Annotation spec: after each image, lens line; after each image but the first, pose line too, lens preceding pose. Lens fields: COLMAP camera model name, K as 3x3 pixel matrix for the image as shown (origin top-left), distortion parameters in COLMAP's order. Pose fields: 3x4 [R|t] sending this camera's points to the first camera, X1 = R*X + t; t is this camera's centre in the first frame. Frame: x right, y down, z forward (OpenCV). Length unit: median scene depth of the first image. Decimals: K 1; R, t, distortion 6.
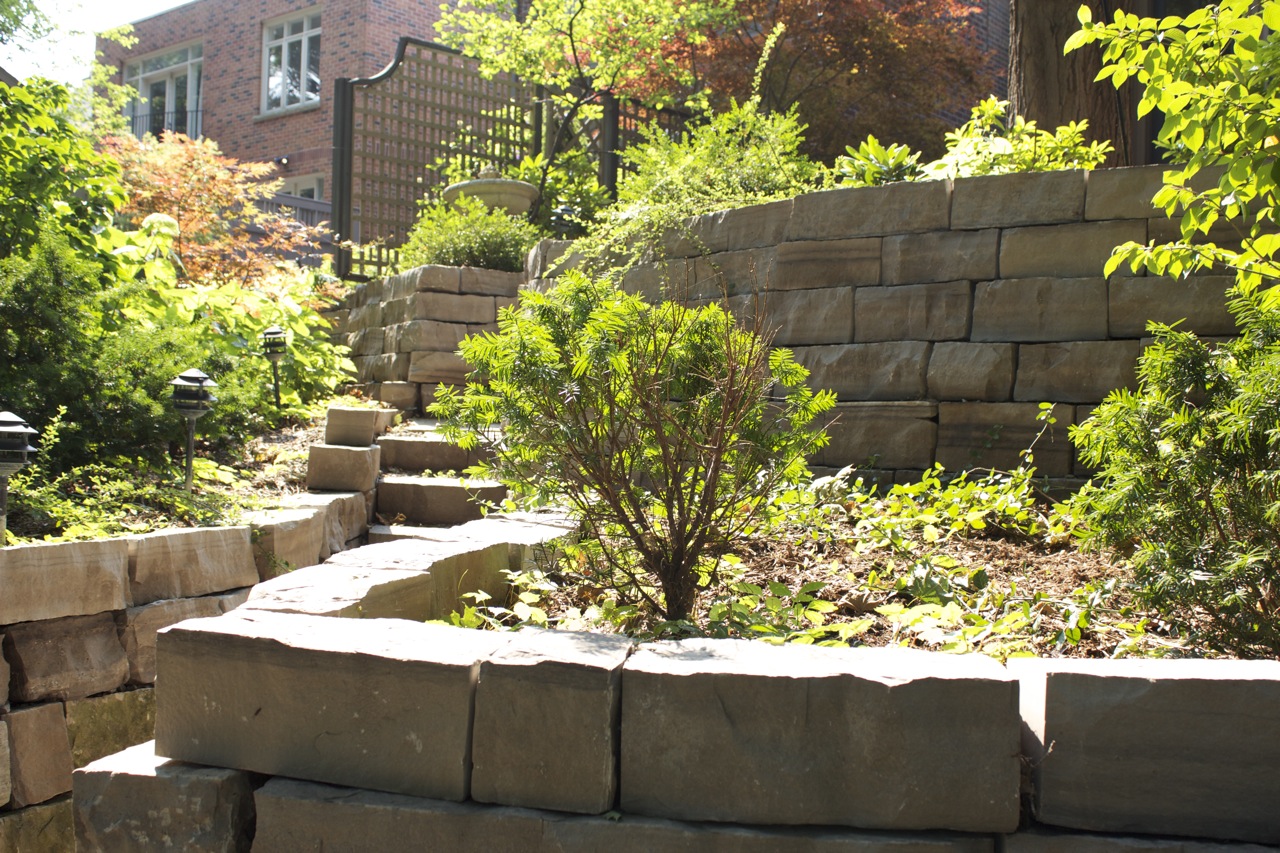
lens RADIAL K [[1358.9, 0, 640.0], [0, 1358.9, 426.5], [0, 0, 1]] dist [-0.112595, 0.008925]
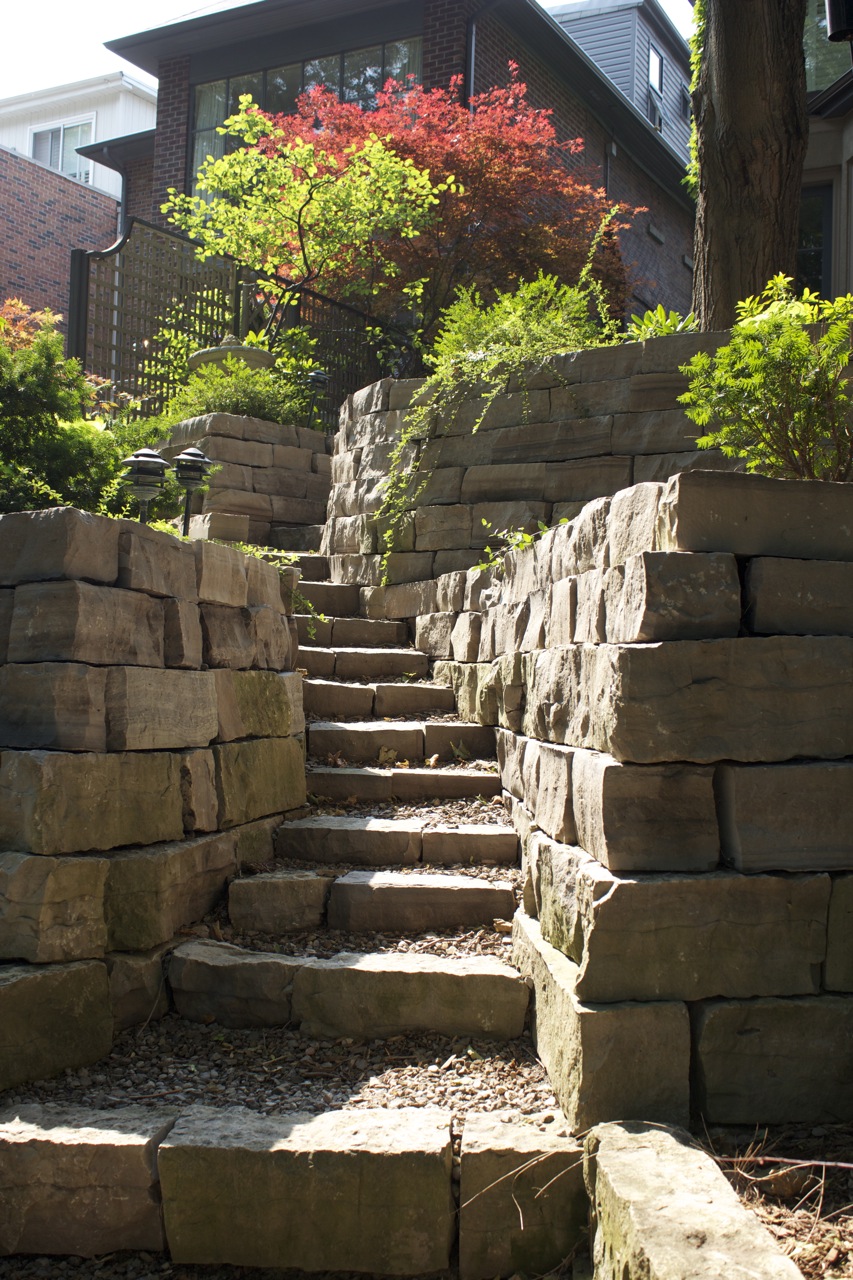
lens RADIAL K [[1358.9, 0, 426.5], [0, 1358.9, 640.0], [0, 0, 1]] dist [-0.112595, 0.008925]
pose [[0.979964, 0.009176, 0.198962, -0.192303], [-0.007161, 0.999916, -0.010846, 0.073029], [-0.199044, 0.009204, 0.979947, -0.113583]]
